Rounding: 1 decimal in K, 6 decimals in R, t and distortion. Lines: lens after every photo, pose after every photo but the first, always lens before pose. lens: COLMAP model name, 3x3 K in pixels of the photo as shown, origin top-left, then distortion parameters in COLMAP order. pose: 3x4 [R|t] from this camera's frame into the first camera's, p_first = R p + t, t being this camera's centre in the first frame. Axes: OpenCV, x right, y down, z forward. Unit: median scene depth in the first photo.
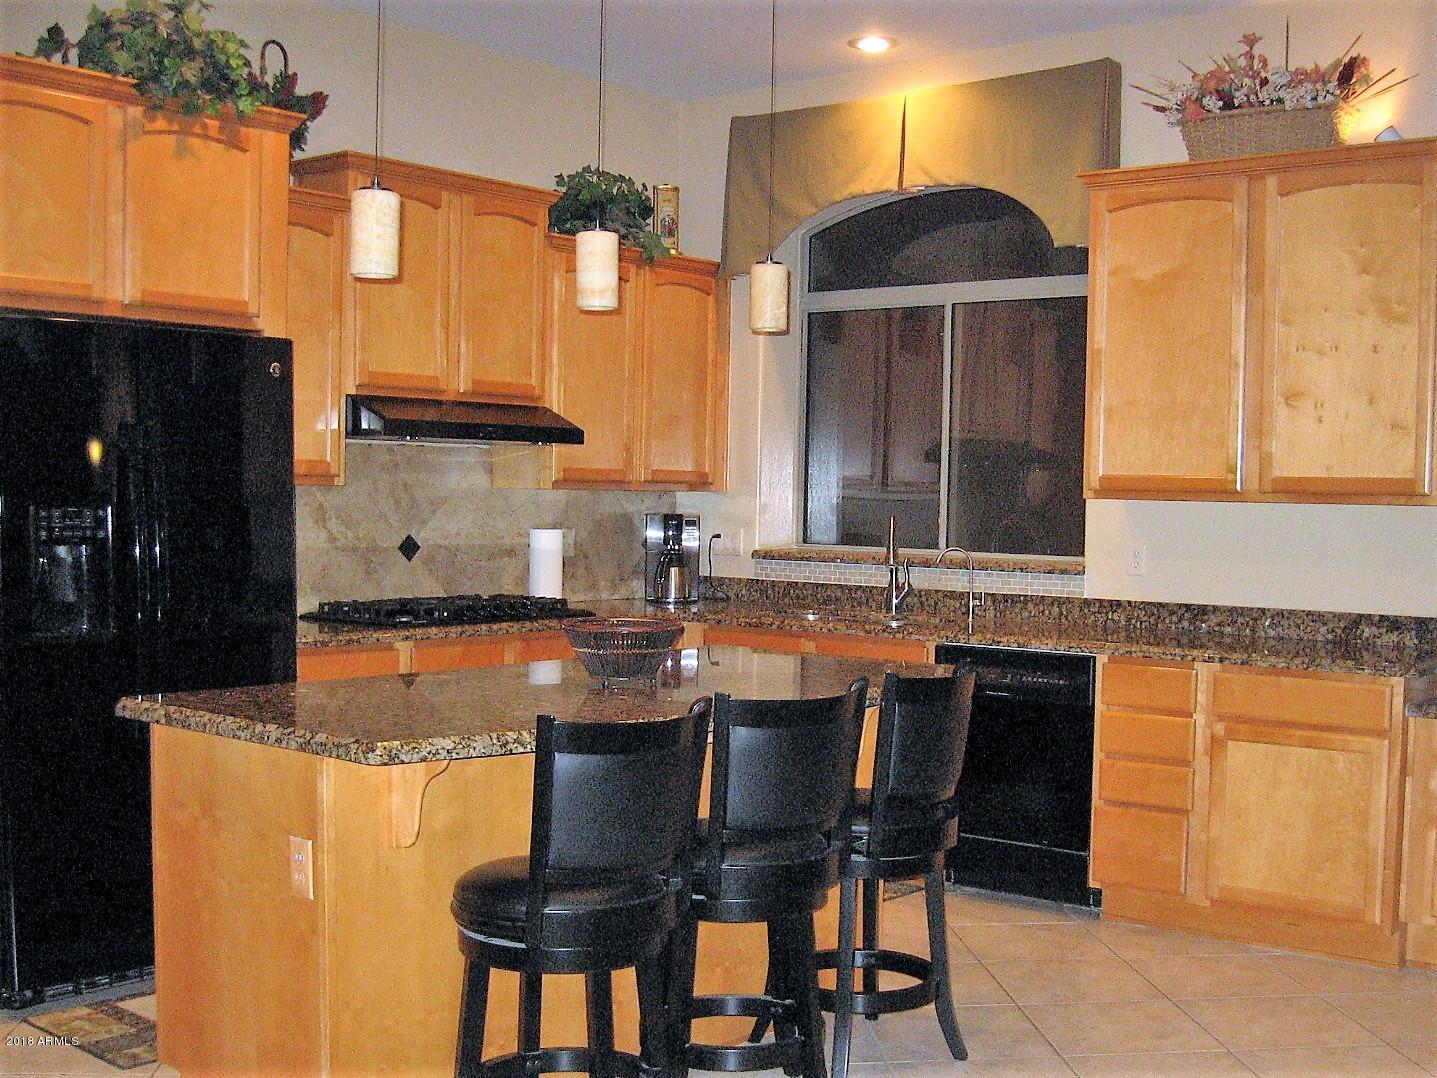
lens RADIAL K [[1611.8, 0, 719.5], [0, 1611.8, 541.4], [0, 0, 1]] dist [-0.117415, 0.000000]
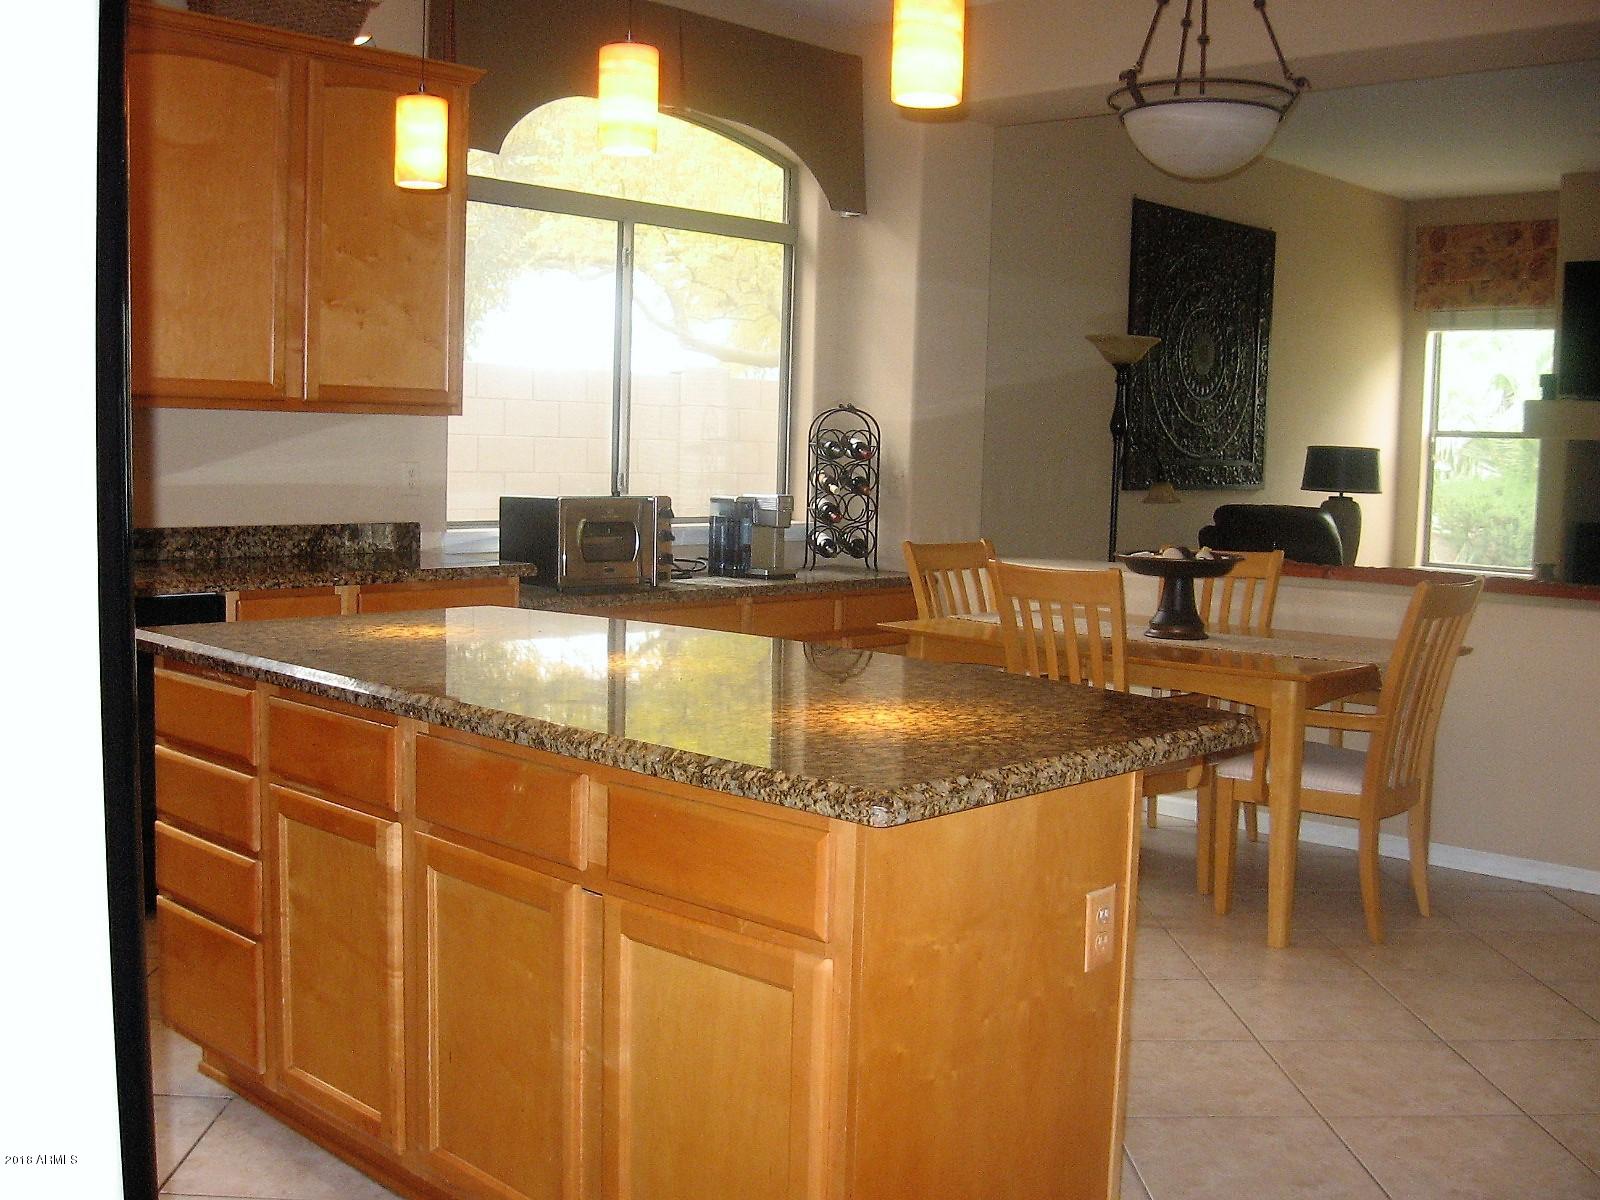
lens RADIAL K [[1631.8, 0, 799.1], [0, 1631.8, 598.4], [0, 0, 1]] dist [-0.000298, 0.000000]
pose [[0.069106, -0.109683, 0.991561, -0.582655], [0.004674, 0.993962, 0.109623, -0.018533], [-0.997598, -0.002941, 0.069201, 0.624406]]
